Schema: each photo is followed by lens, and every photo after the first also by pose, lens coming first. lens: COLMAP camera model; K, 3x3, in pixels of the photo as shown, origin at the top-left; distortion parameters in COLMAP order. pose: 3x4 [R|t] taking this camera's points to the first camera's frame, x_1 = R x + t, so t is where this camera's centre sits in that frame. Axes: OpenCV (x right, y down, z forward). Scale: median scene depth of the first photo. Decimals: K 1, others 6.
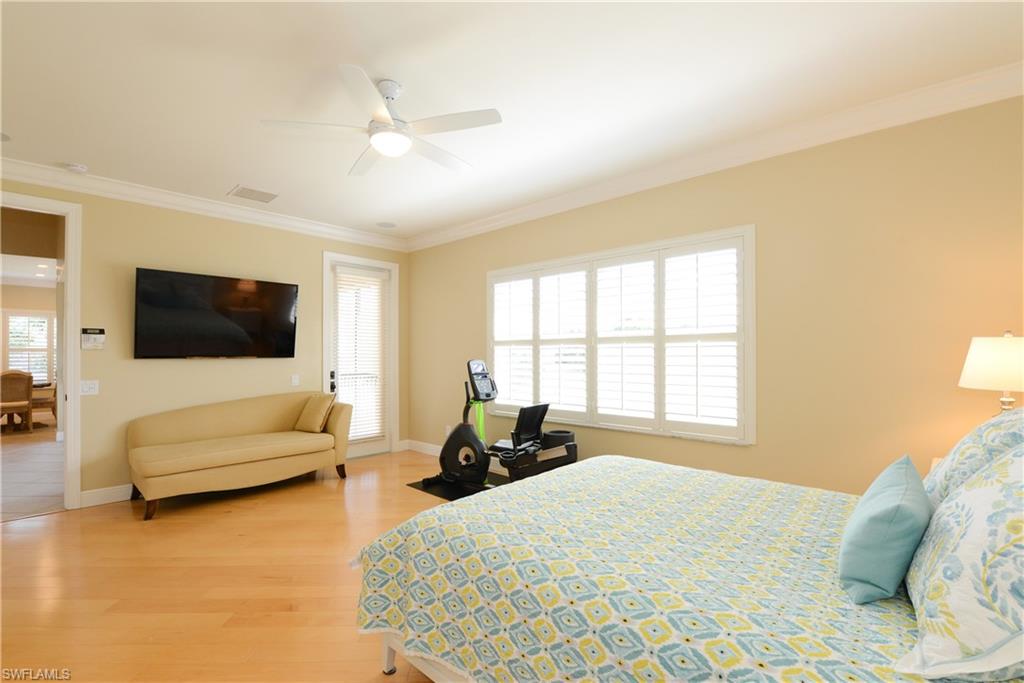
lens RADIAL K [[471.0, 0, 504.1], [0, 471.0, 348.1], [0, 0, 1]] dist [-0.000908, -0.000420]
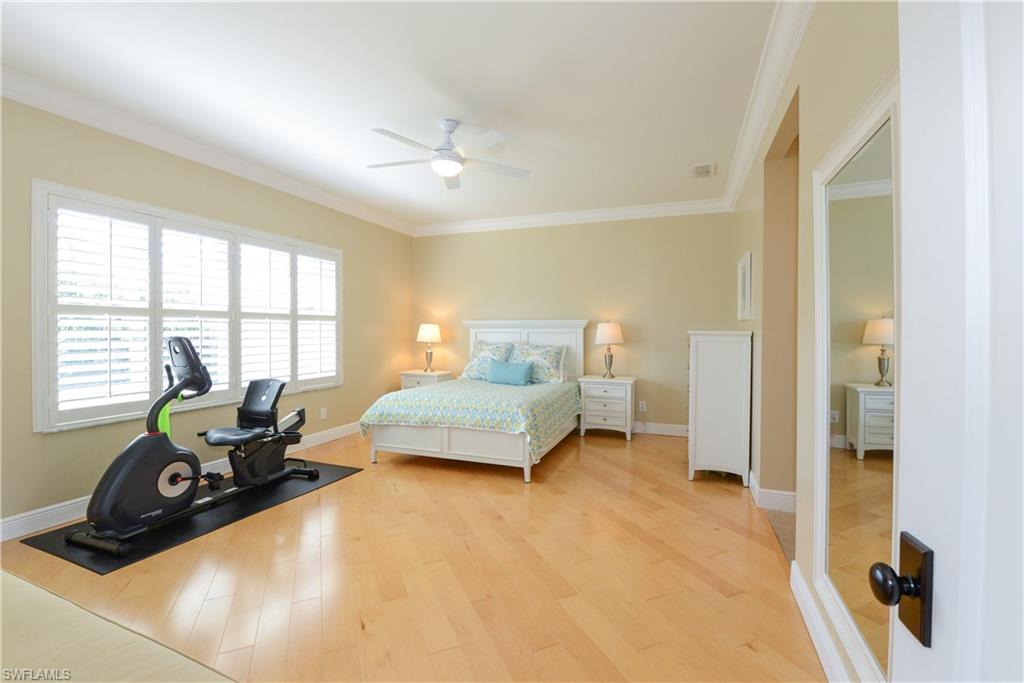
lens RADIAL K [[471.0, 0, 505.9], [0, 471.0, 334.7], [0, 0, 1]] dist [-0.000908, -0.000420]
pose [[-0.382679, -0.006684, 0.923857, -1.031491], [-0.013049, 0.999913, 0.001829, 0.017608], [-0.923789, -0.011355, -0.382733, 0.941074]]
